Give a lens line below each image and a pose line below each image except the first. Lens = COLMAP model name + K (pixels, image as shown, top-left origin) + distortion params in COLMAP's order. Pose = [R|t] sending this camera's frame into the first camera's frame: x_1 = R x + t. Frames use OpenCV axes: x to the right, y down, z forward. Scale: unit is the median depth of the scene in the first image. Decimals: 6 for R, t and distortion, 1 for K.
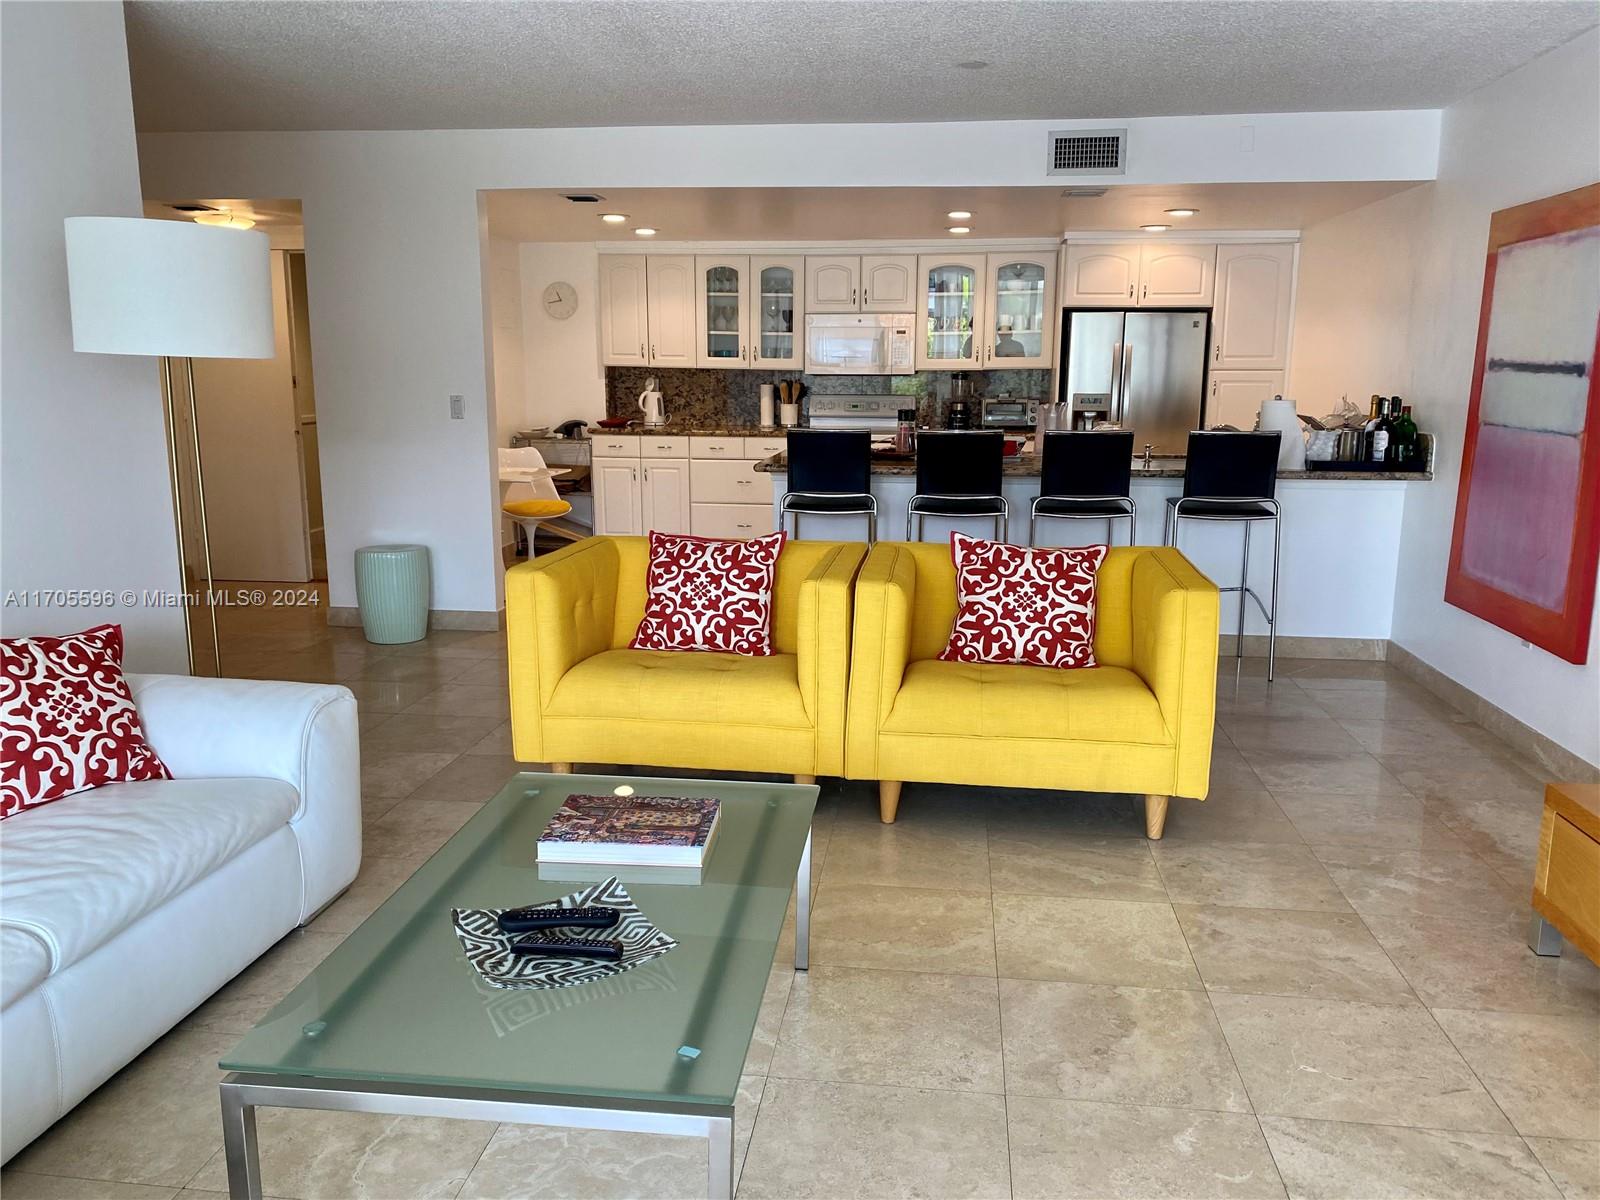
lens RADIAL K [[1218.0, 0, 800.0], [0, 1218.0, 600.0], [0, 0, 1]] dist [0.004314, 0.005603]
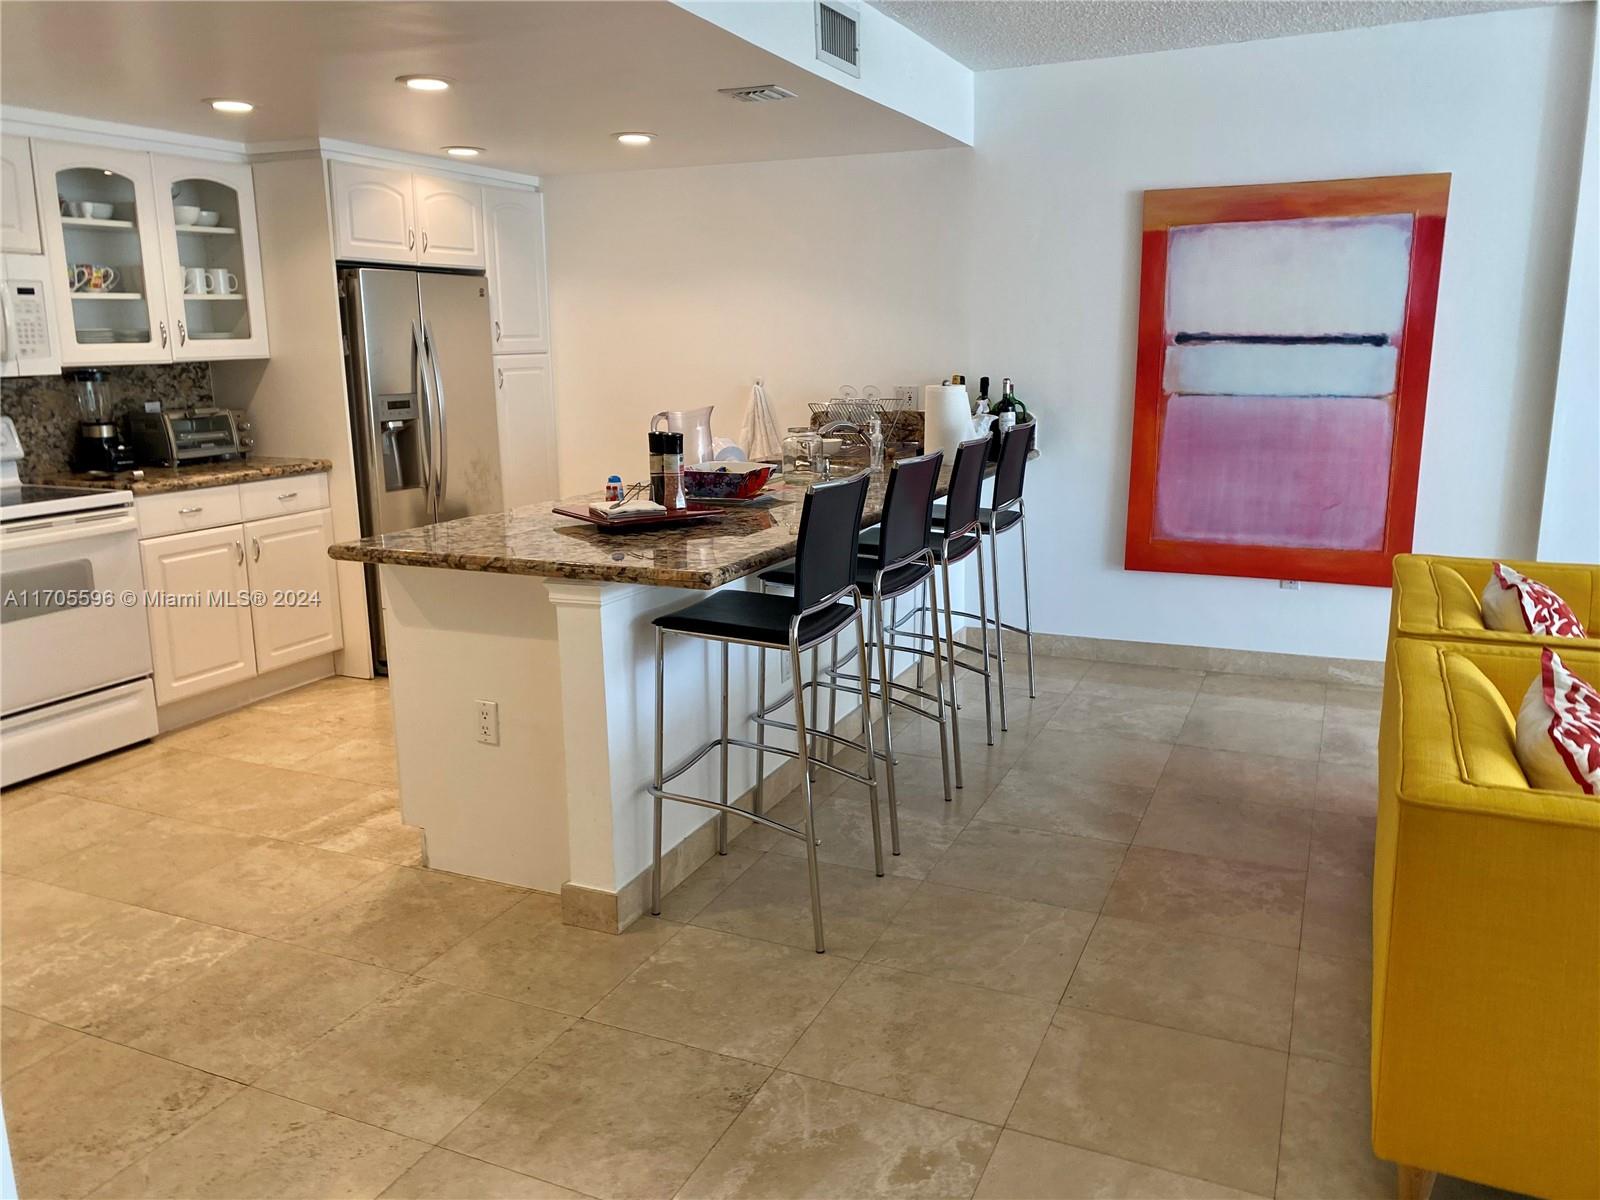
lens RADIAL K [[1218.0, 0, 800.0], [0, 1218.0, 600.0], [0, 0, 1]] dist [0.004314, 0.005603]
pose [[0.299592, -0.213053, 0.929975, -0.506907], [0.198046, 0.967403, 0.157827, -0.188534], [-0.933286, 0.136893, 0.332021, 0.907075]]
